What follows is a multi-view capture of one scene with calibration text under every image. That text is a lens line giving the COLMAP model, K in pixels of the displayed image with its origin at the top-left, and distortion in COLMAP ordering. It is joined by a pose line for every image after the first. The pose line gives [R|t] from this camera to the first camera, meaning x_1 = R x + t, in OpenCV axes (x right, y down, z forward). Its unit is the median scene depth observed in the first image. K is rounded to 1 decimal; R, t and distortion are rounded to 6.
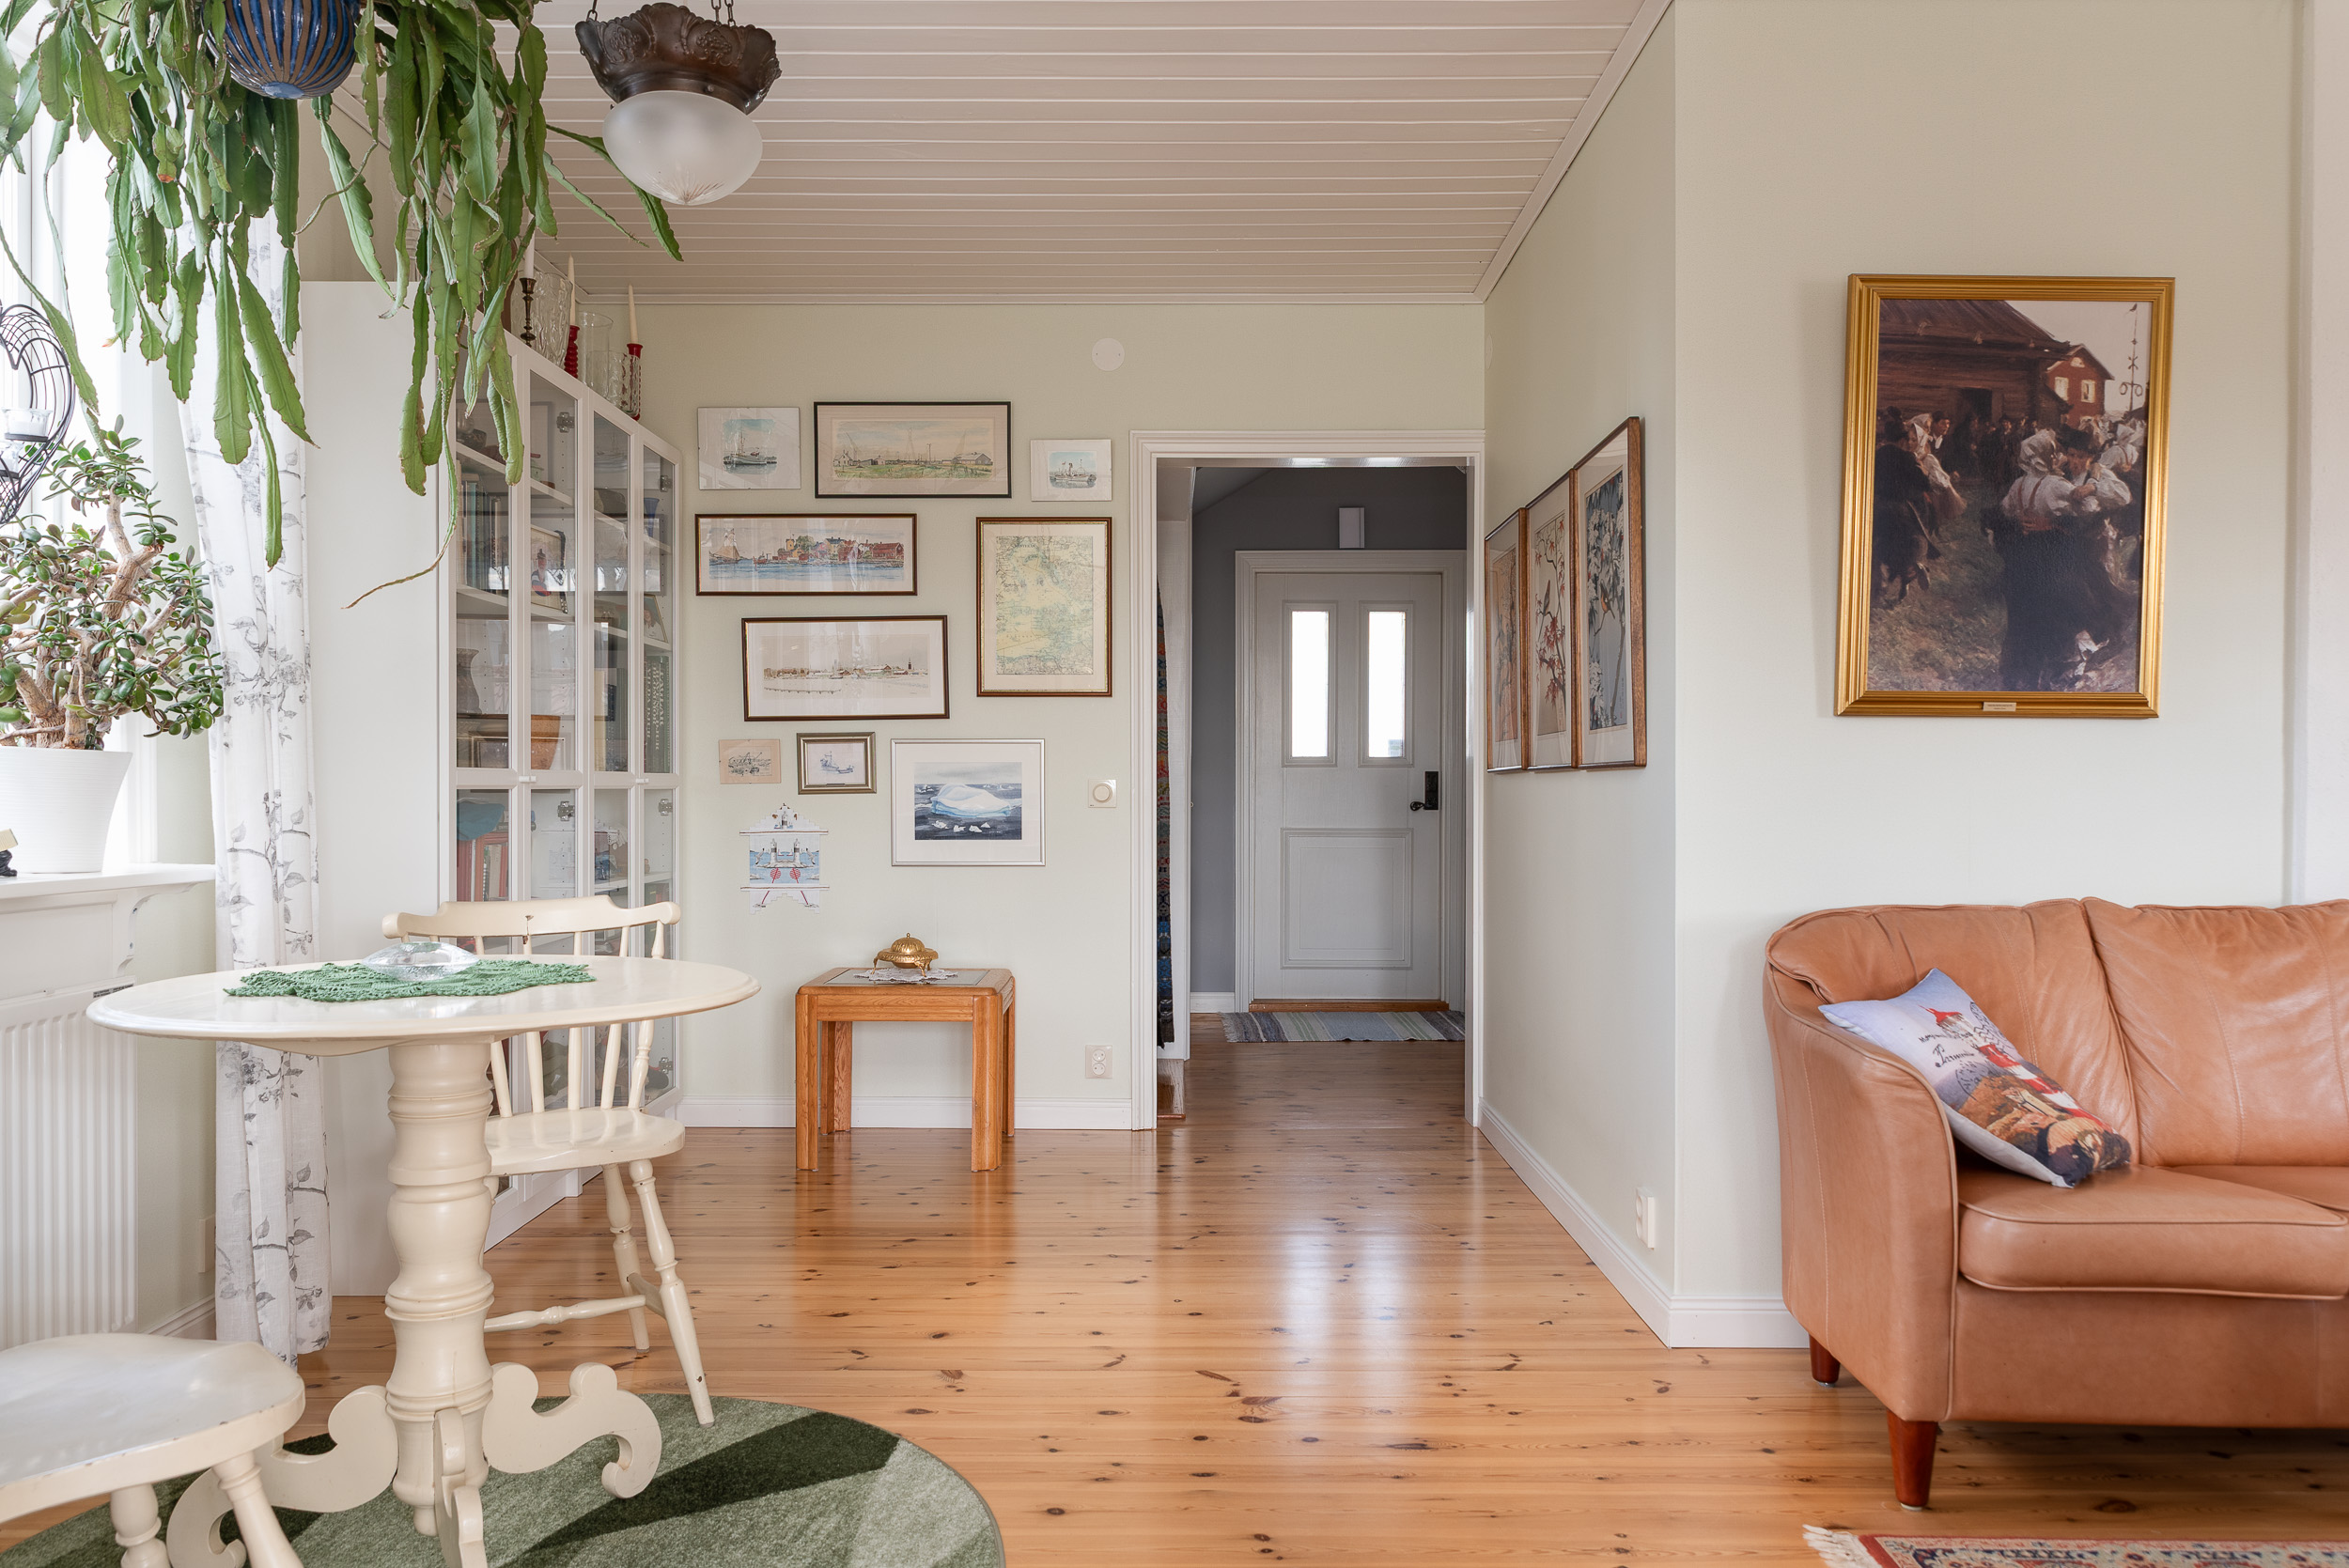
lens RADIAL K [[1593.7, 0, 1165.0], [0, 1593.7, 792.9], [0, 0, 1]] dist [0.007459, 0.003028]
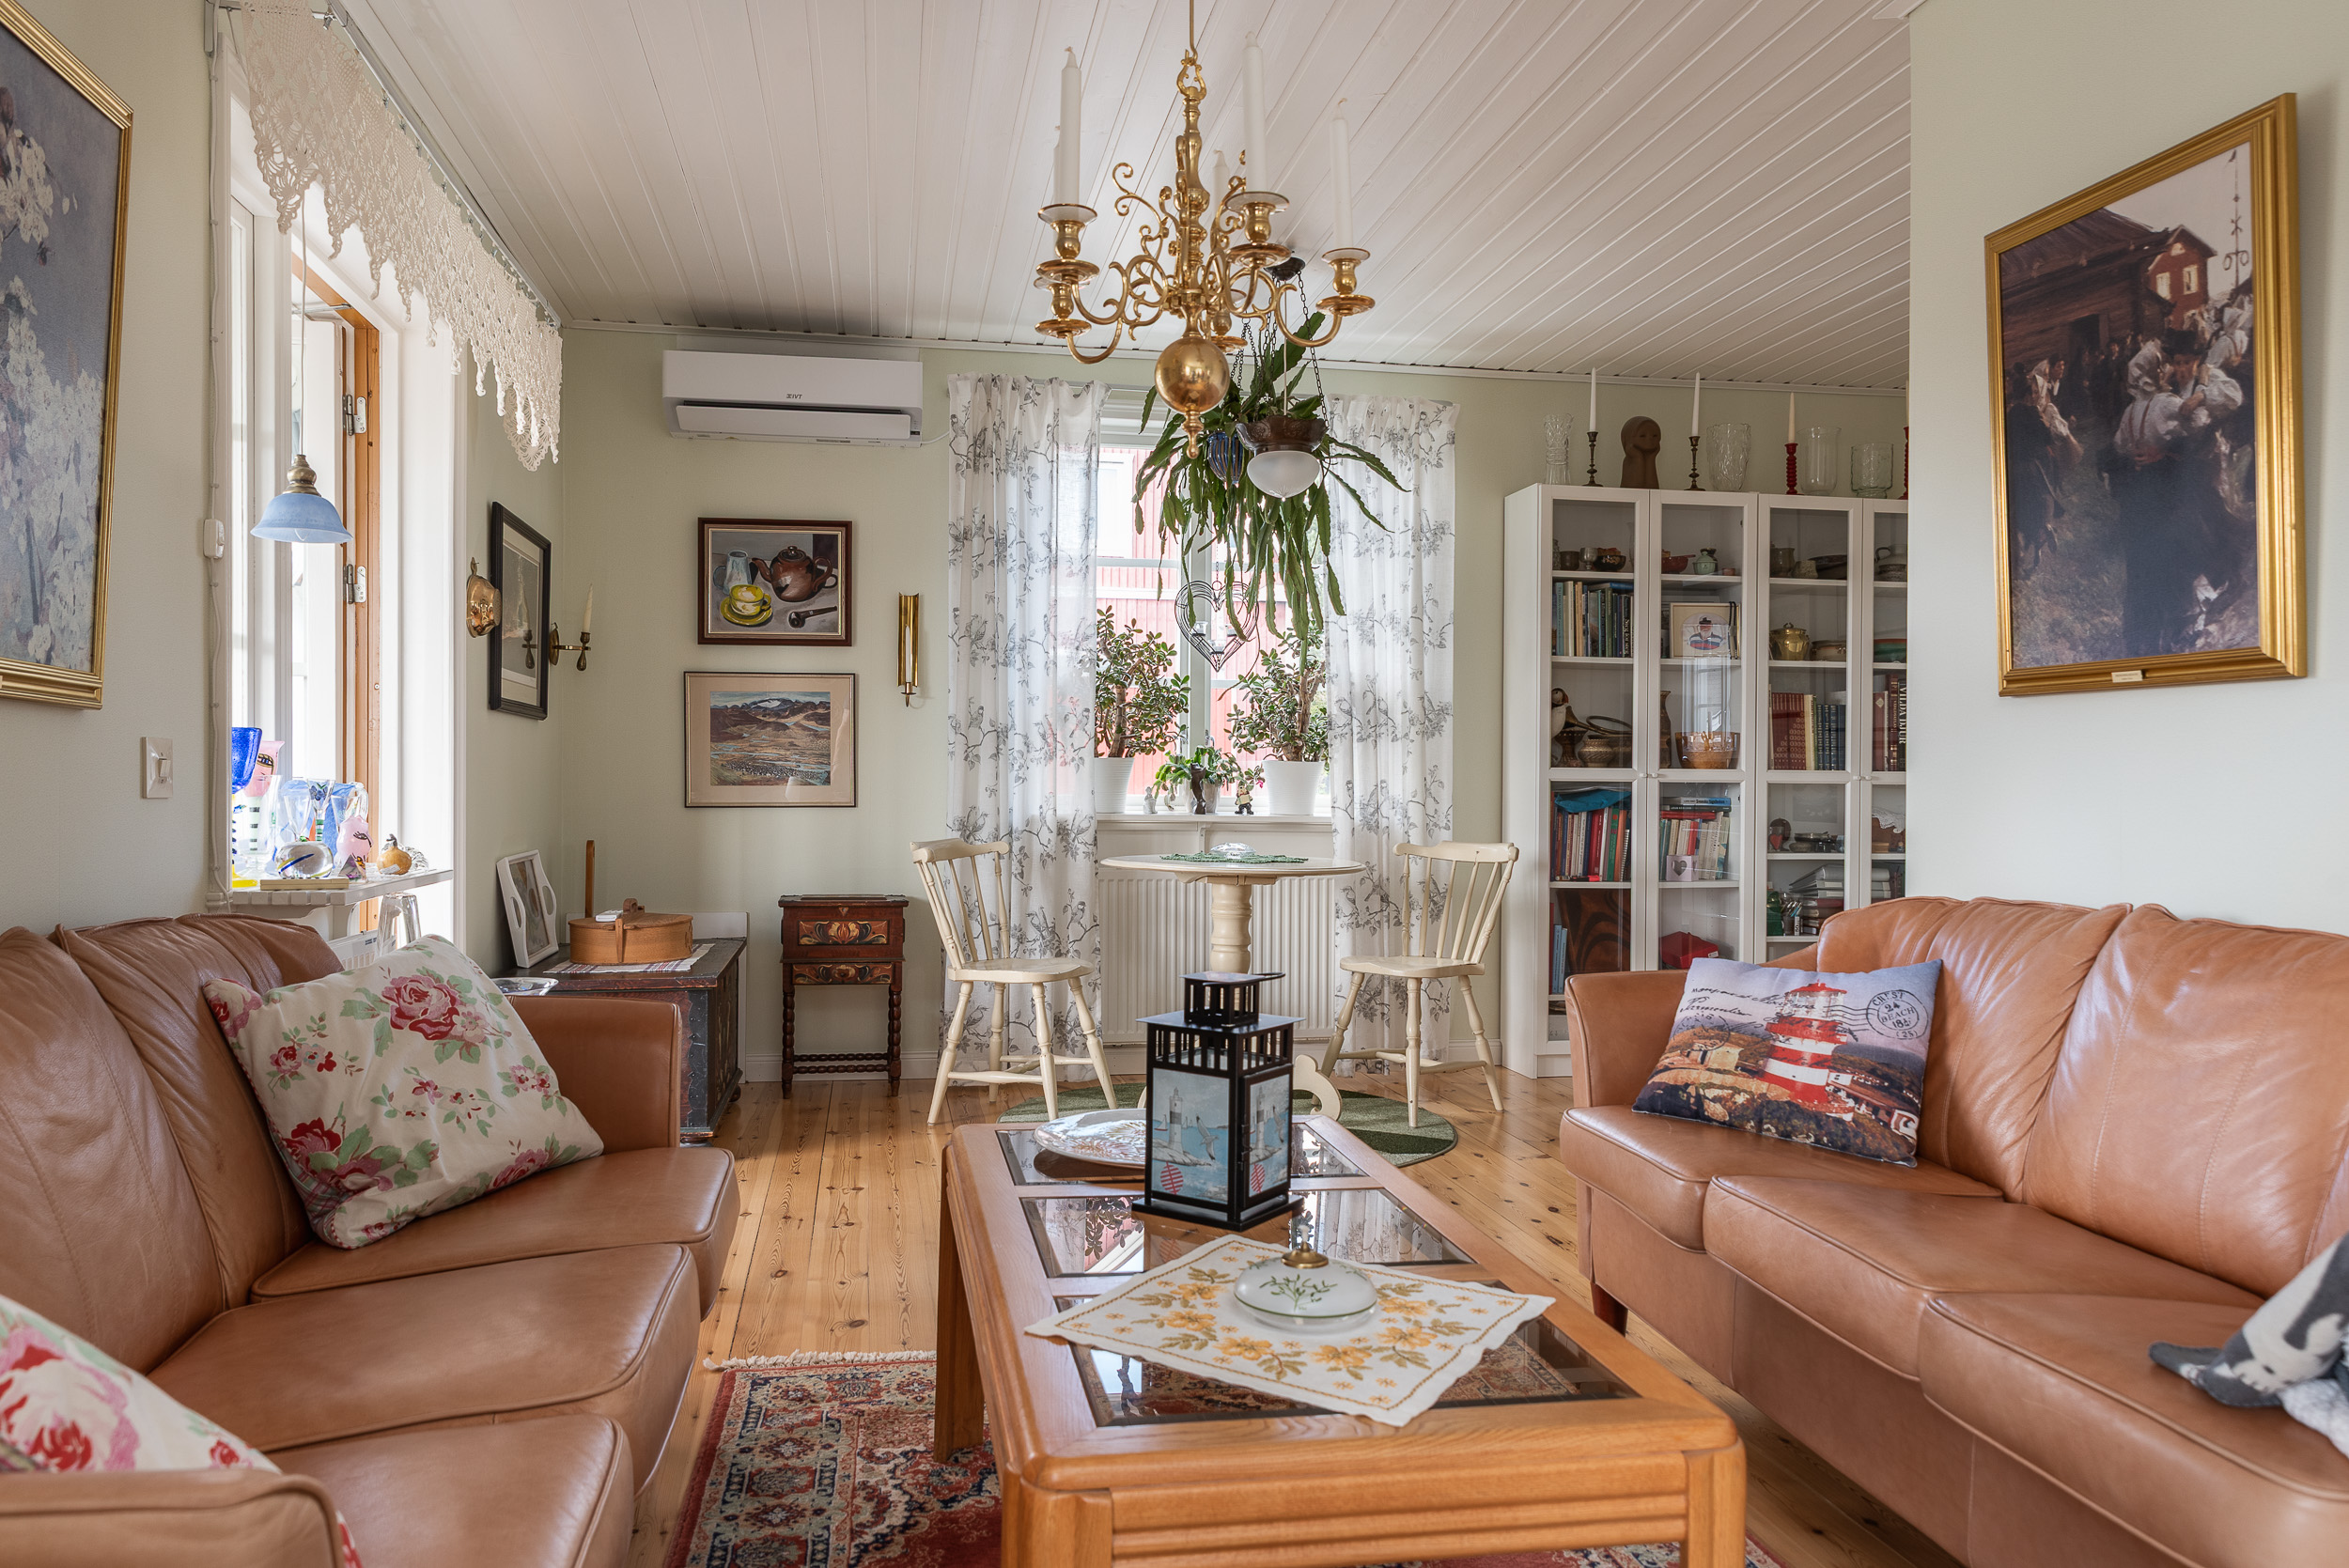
lens RADIAL K [[1593.7, 0, 1162.9], [0, 1593.7, 783.8], [0, 0, 1]] dist [0.007459, 0.003028]
pose [[0.164741, 0.000446, -0.986337, 1.286219], [-0.013764, 0.999904, -0.001847, 0.011794], [0.986241, 0.013880, 0.164732, 0.358317]]
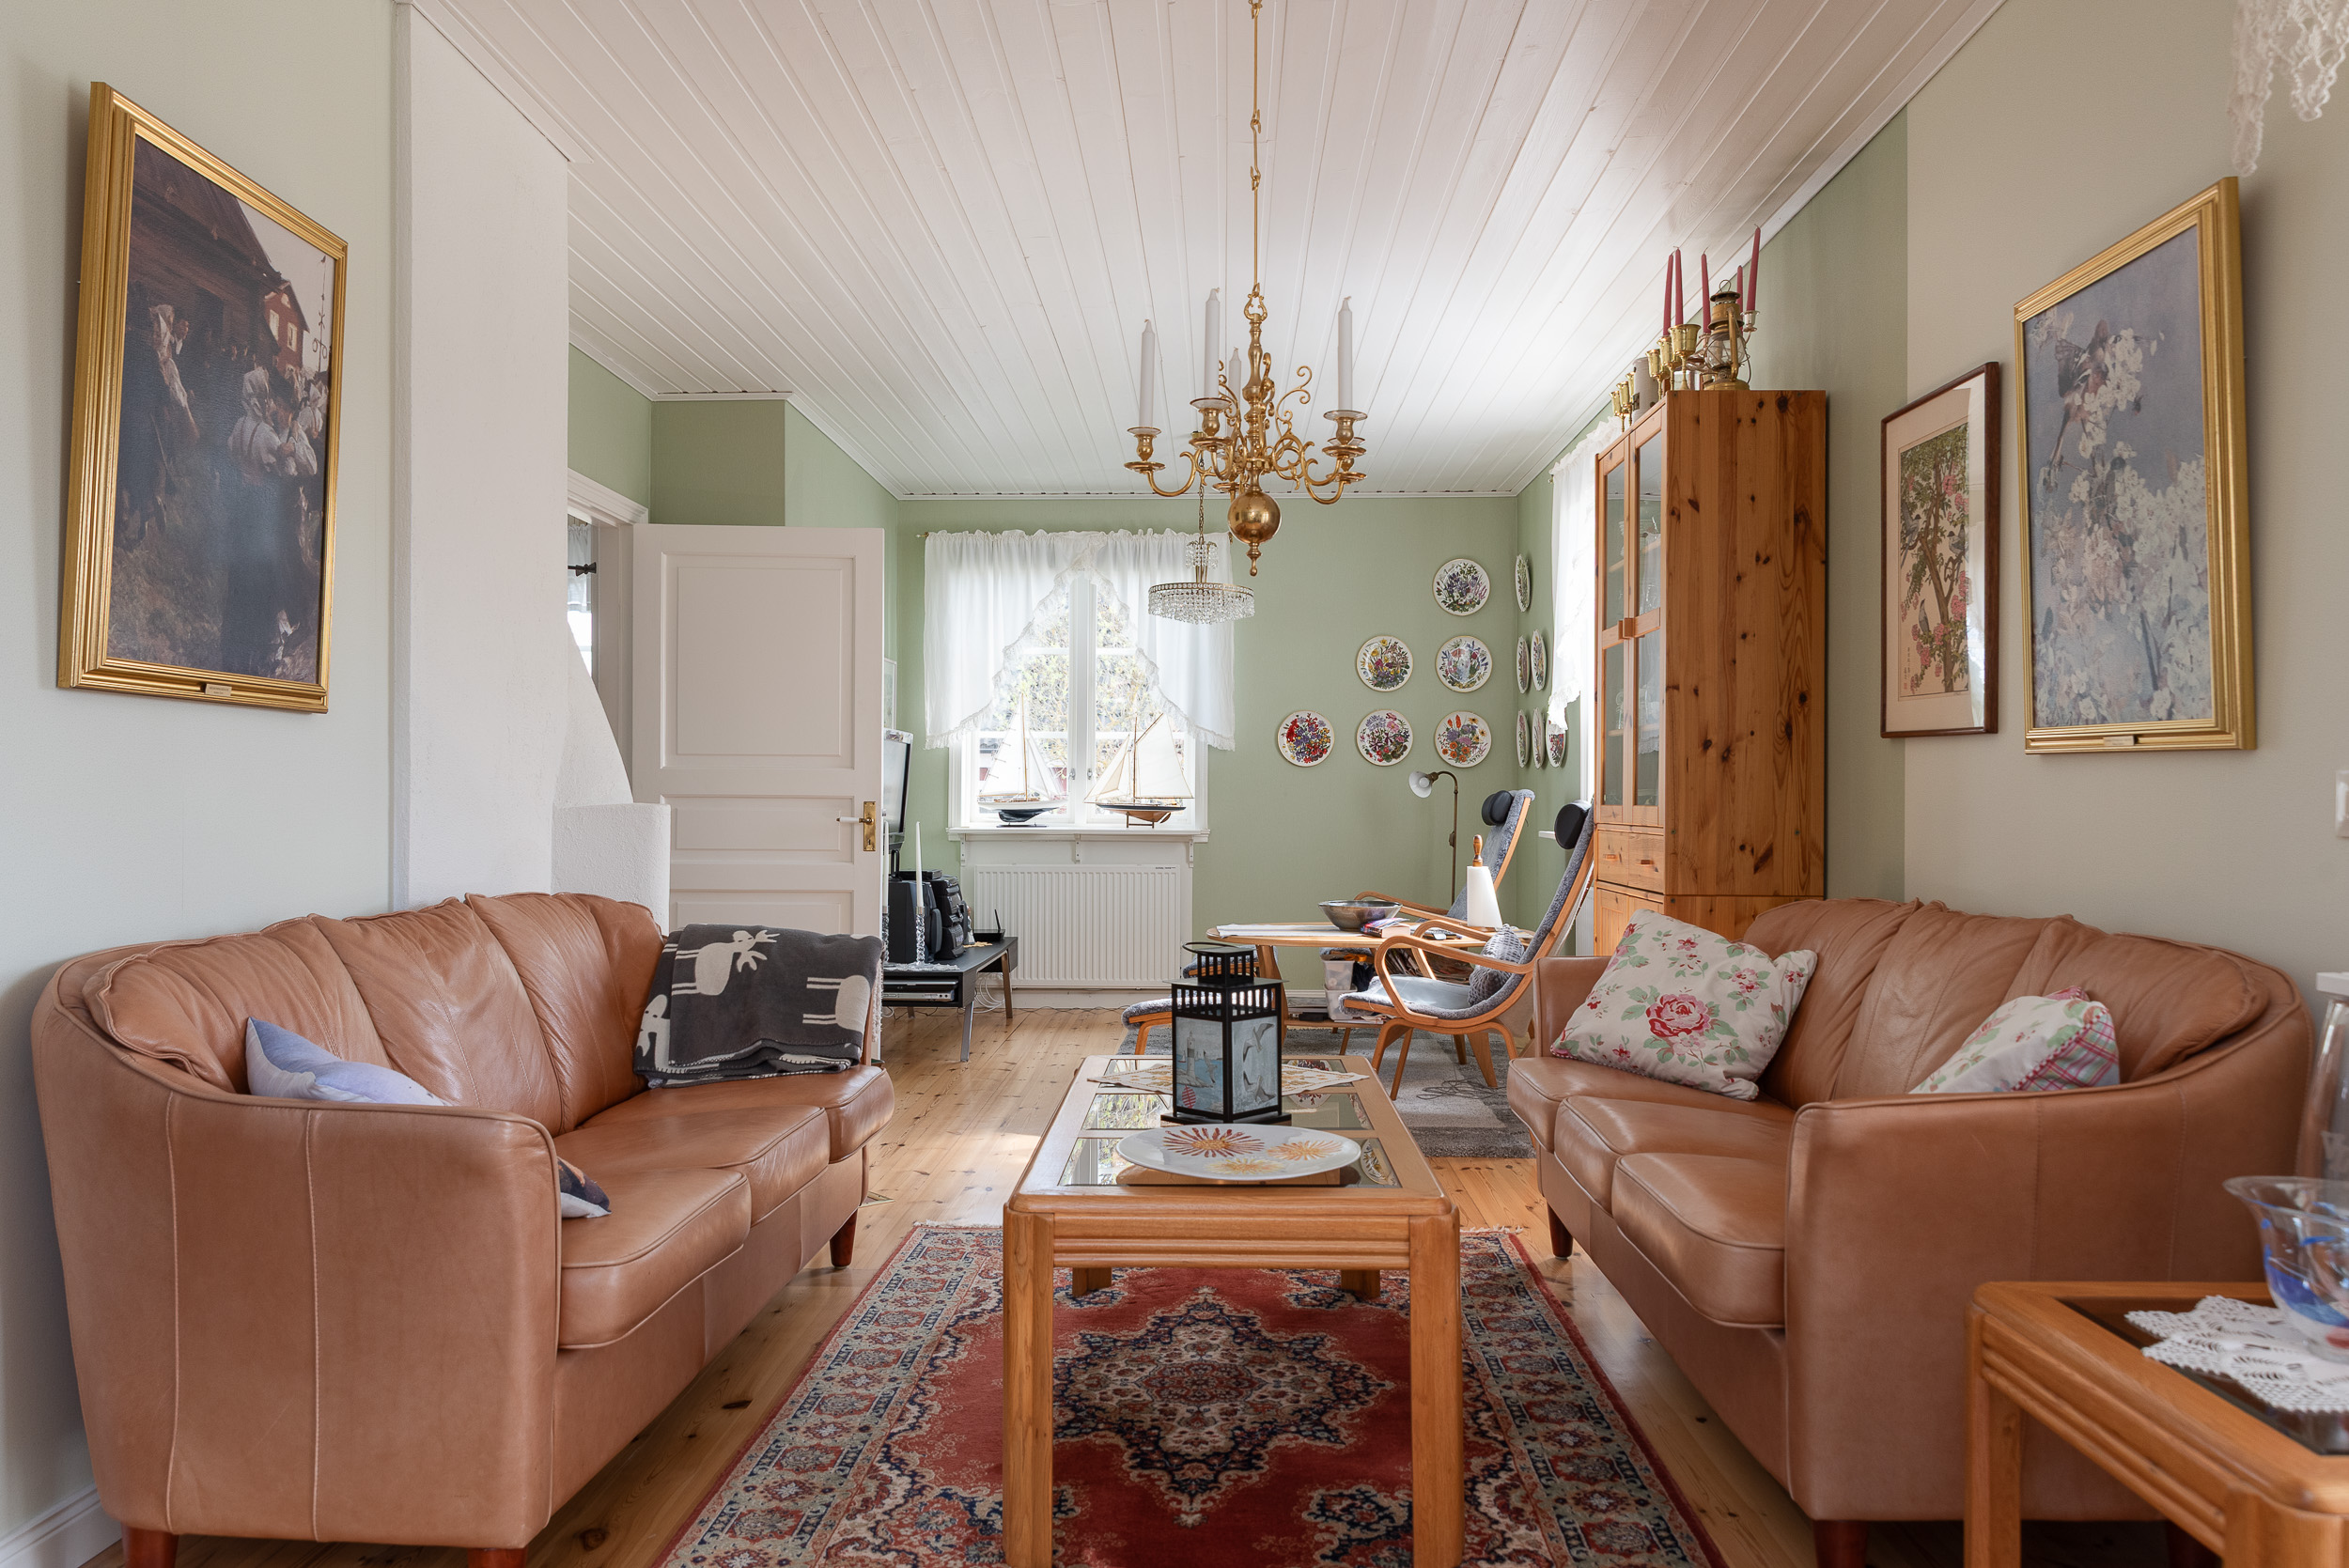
lens RADIAL K [[1593.7, 0, 1155.8], [0, 1593.7, 785.3], [0, 0, 1]] dist [0.007459, 0.003028]
pose [[0.053578, 0.004565, 0.998553, -0.269256], [0.006588, 0.999966, -0.004925, 0.001635], [-0.998542, 0.006843, 0.053546, 0.481998]]
